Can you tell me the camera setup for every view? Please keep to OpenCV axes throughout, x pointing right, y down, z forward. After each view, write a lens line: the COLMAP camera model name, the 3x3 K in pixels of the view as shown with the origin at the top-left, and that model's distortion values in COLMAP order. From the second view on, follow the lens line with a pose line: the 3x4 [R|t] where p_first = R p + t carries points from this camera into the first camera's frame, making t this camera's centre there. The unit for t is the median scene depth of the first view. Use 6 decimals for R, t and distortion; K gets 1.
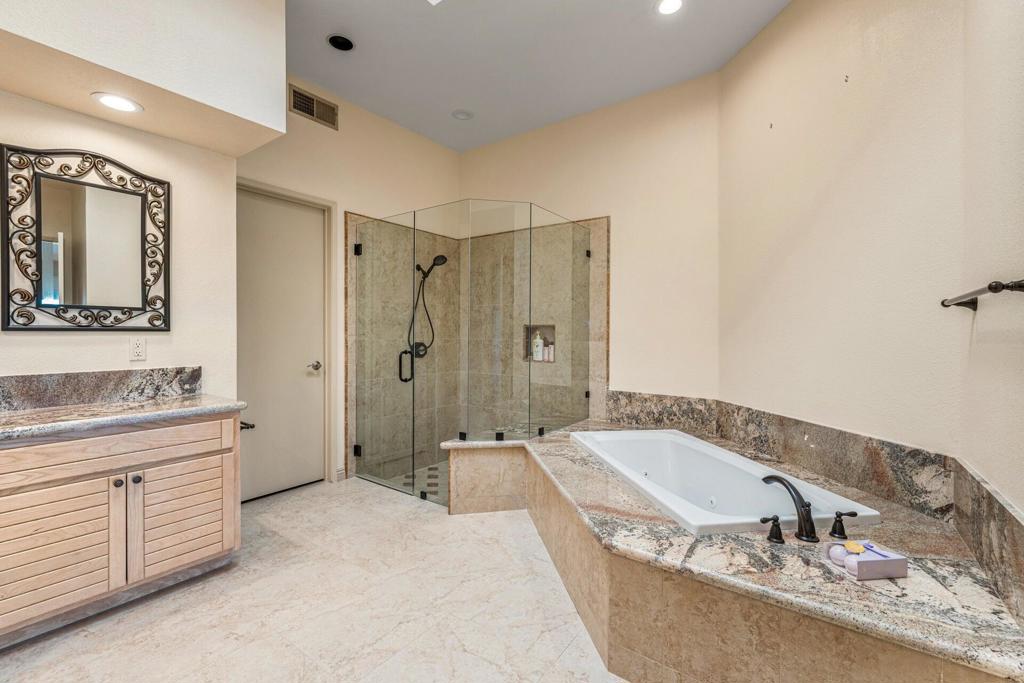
lens RADIAL K [[438.8, 0, 516.2], [0, 438.8, 331.5], [0, 0, 1]] dist [-0.002767, -0.000169]
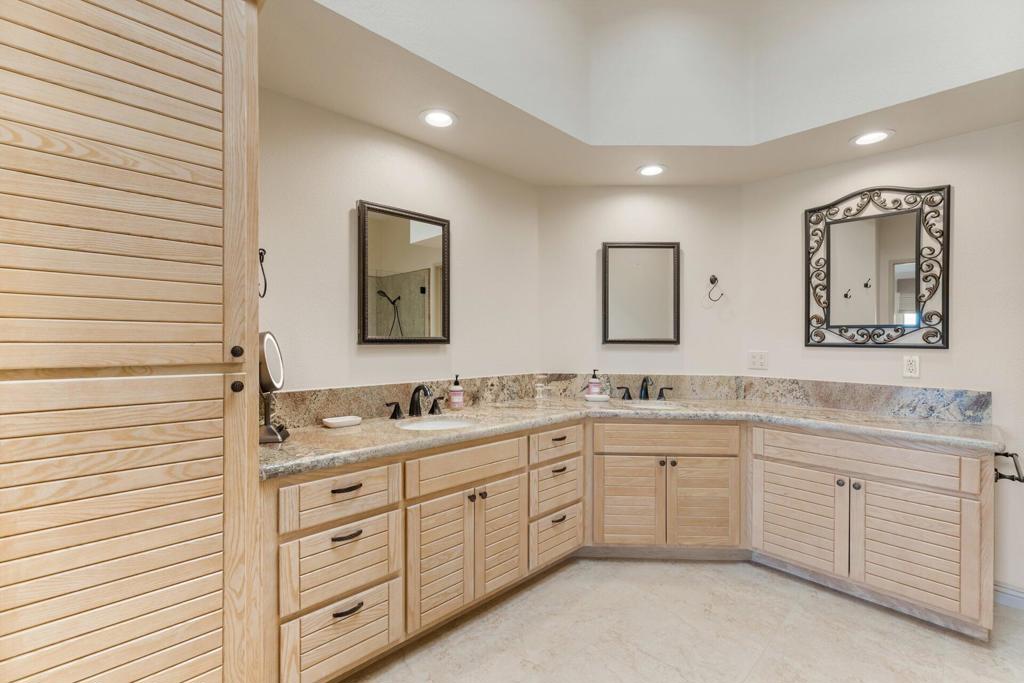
lens RADIAL K [[438.8, 0, 511.3], [0, 438.8, 342.2], [0, 0, 1]] dist [-0.002767, -0.000169]
pose [[-0.184241, 0.004646, -0.982870, 0.295846], [-0.006349, 0.999962, 0.005917, -0.015309], [0.982861, 0.007330, -0.184205, 0.302122]]
